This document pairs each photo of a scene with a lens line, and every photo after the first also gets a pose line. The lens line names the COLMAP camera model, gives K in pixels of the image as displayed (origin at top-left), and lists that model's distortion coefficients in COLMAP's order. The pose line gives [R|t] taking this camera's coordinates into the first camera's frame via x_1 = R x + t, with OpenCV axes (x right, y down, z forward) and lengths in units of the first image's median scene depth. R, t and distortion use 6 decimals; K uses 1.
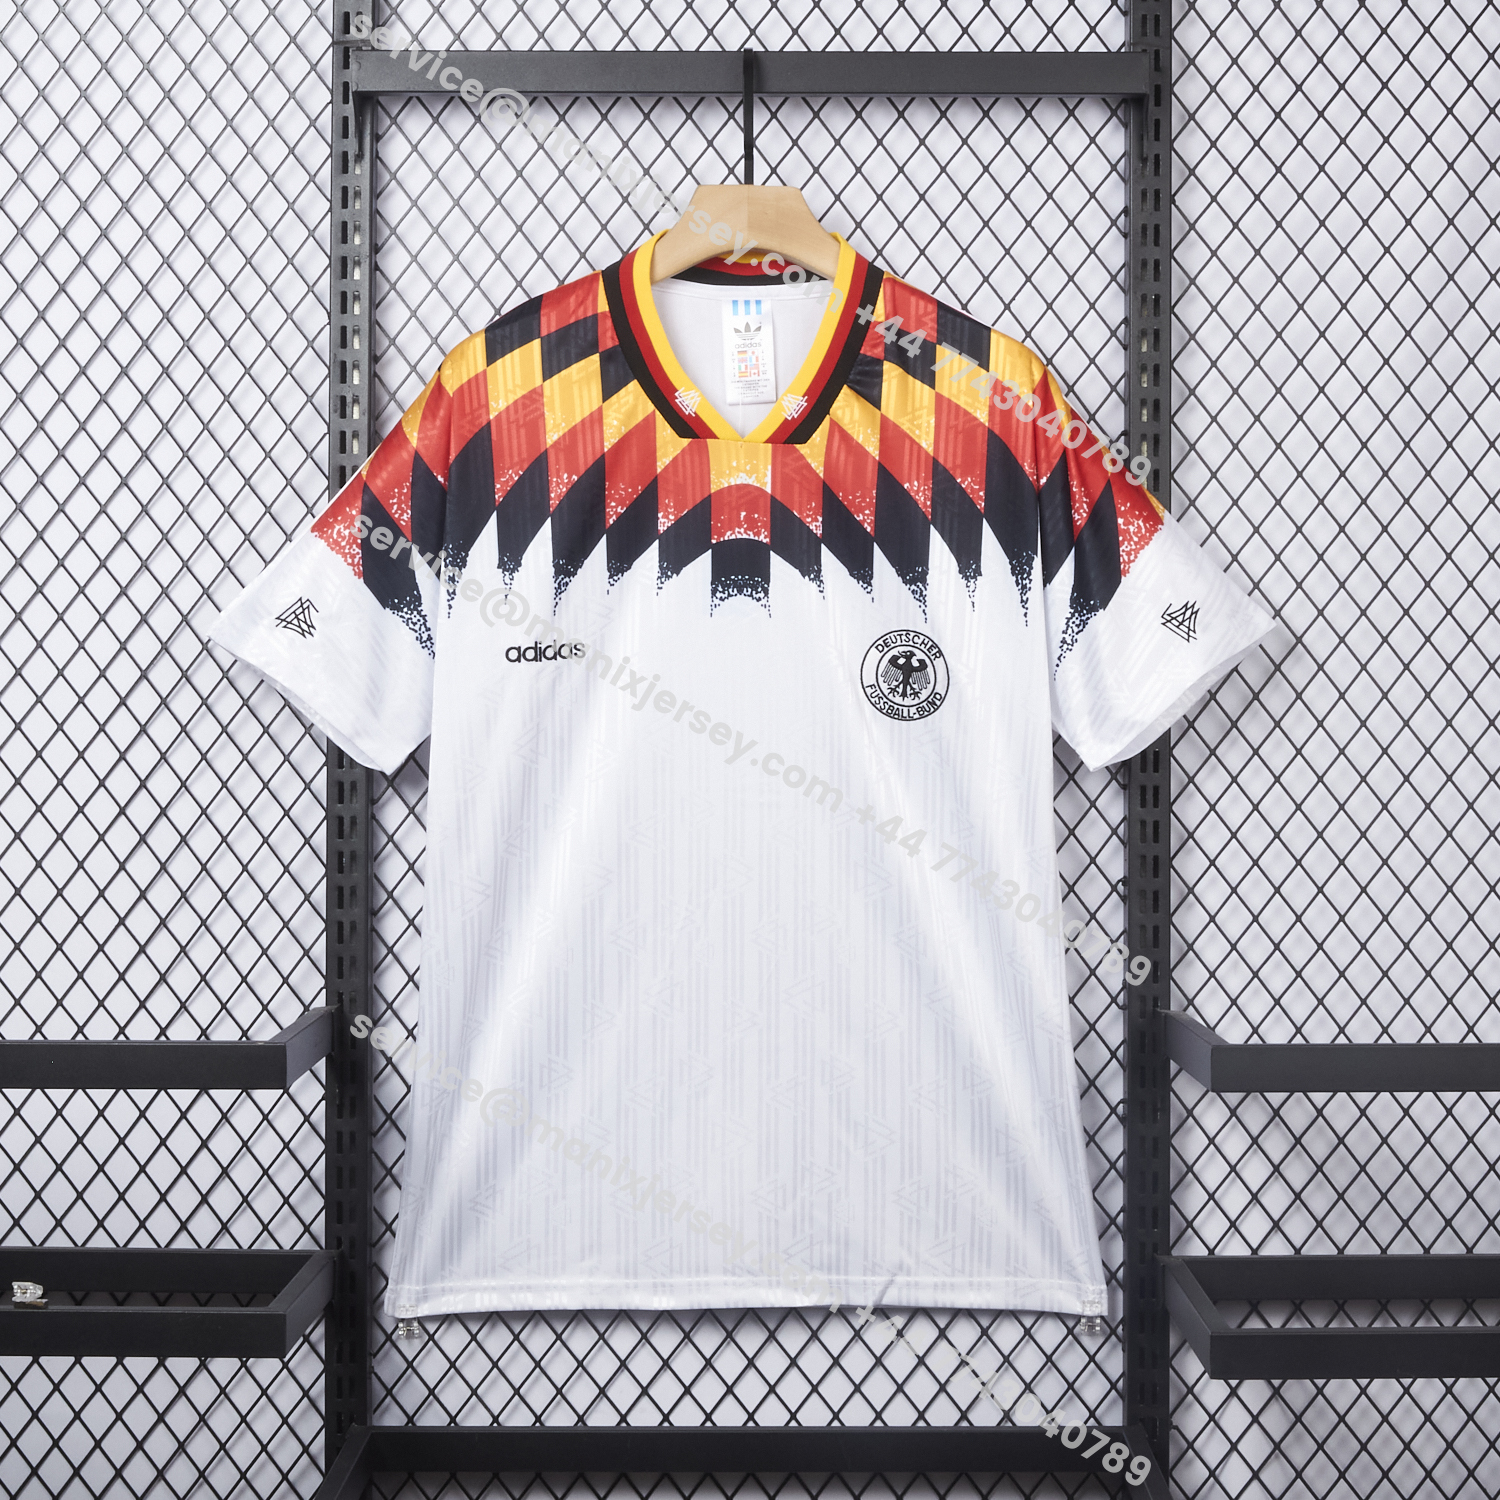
lens RADIAL K [[3088.3, 0, 750.0], [0, 3088.3, 750.0], [0, 0, 1]] dist [0.034205, 0.013453]
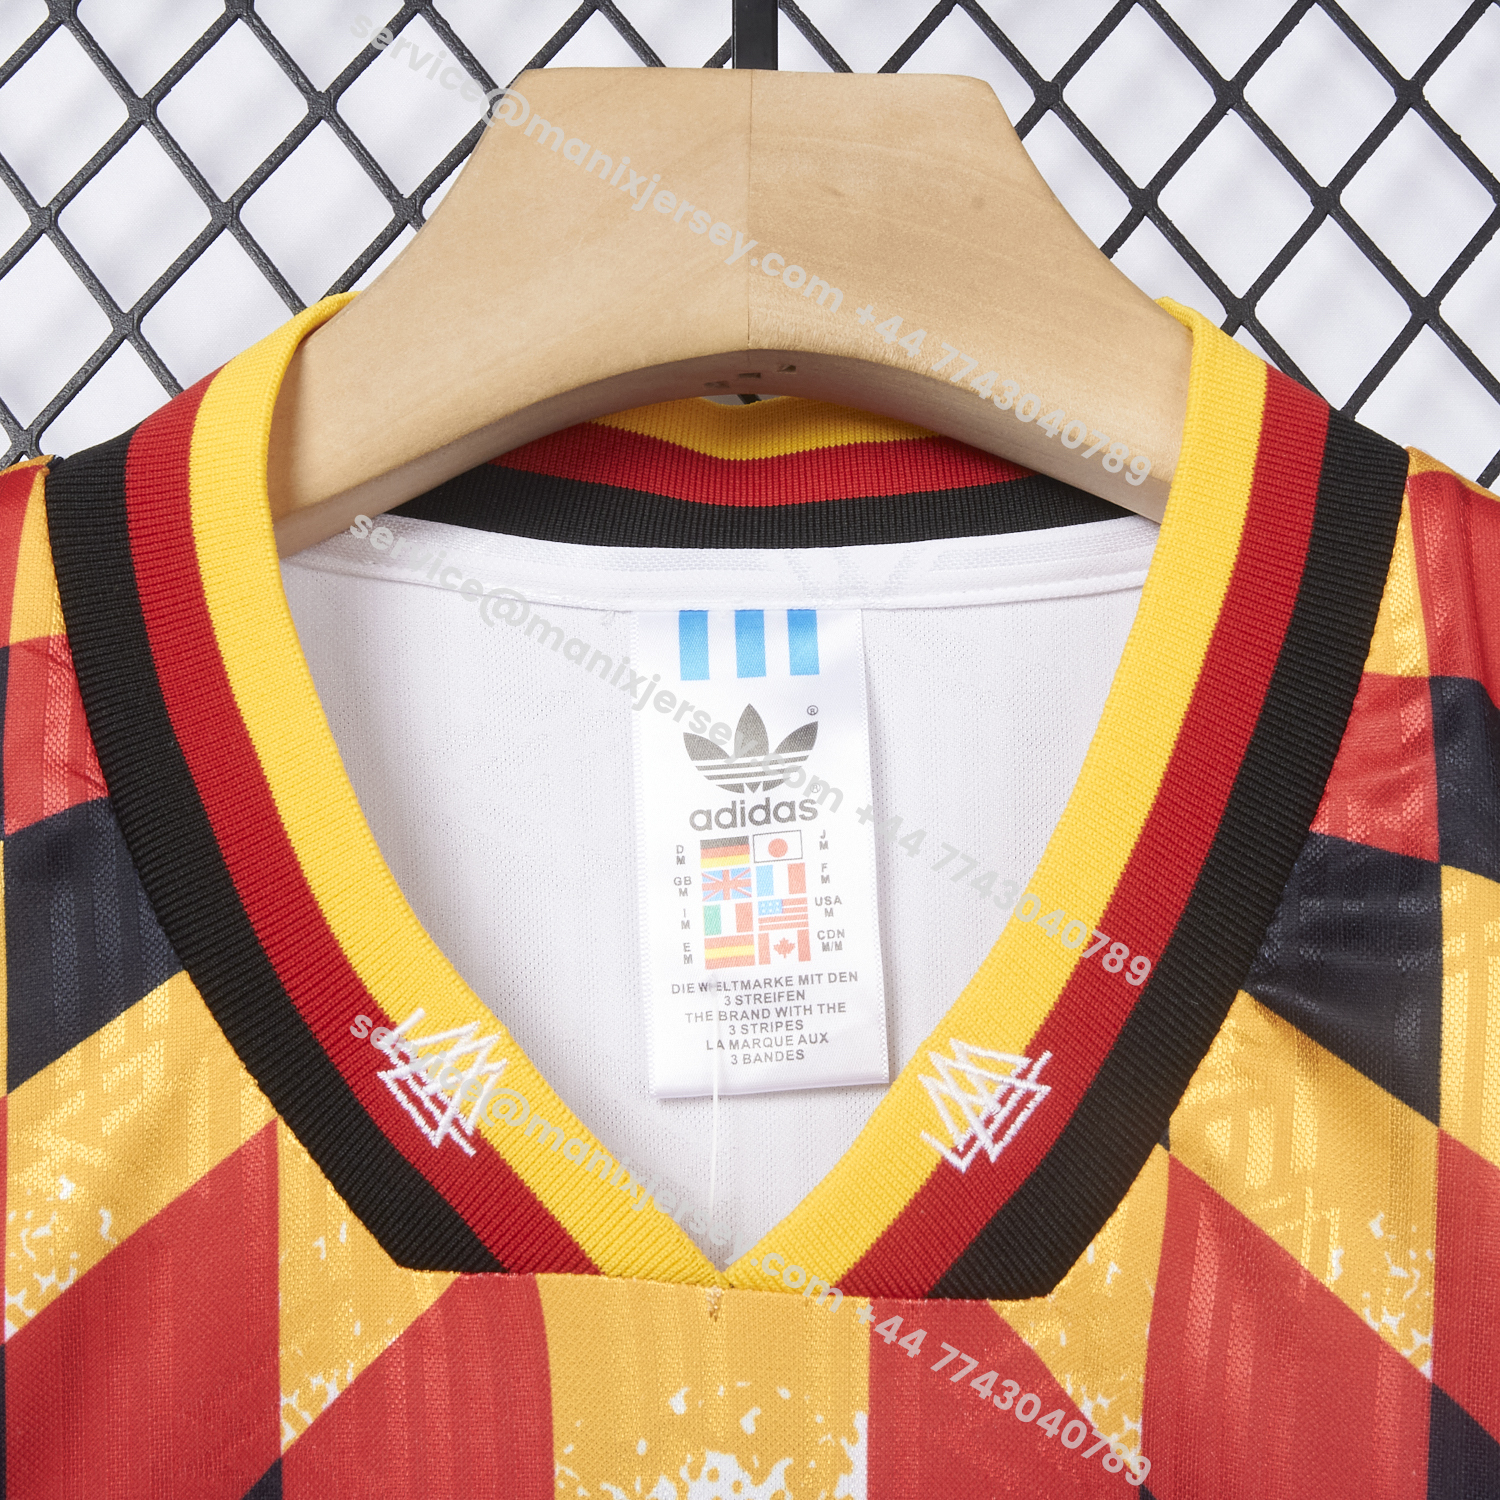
lens RADIAL K [[3002.1, 0, 750.0], [0, 3002.1, 750.0], [0, 0, 1]] dist [0.028666, 0.044748]
pose [[0.999130, -0.010898, -0.040255, 0.007308], [-0.001271, 0.956843, -0.290601, -0.077136], [0.041685, 0.290399, 0.955997, 0.810120]]
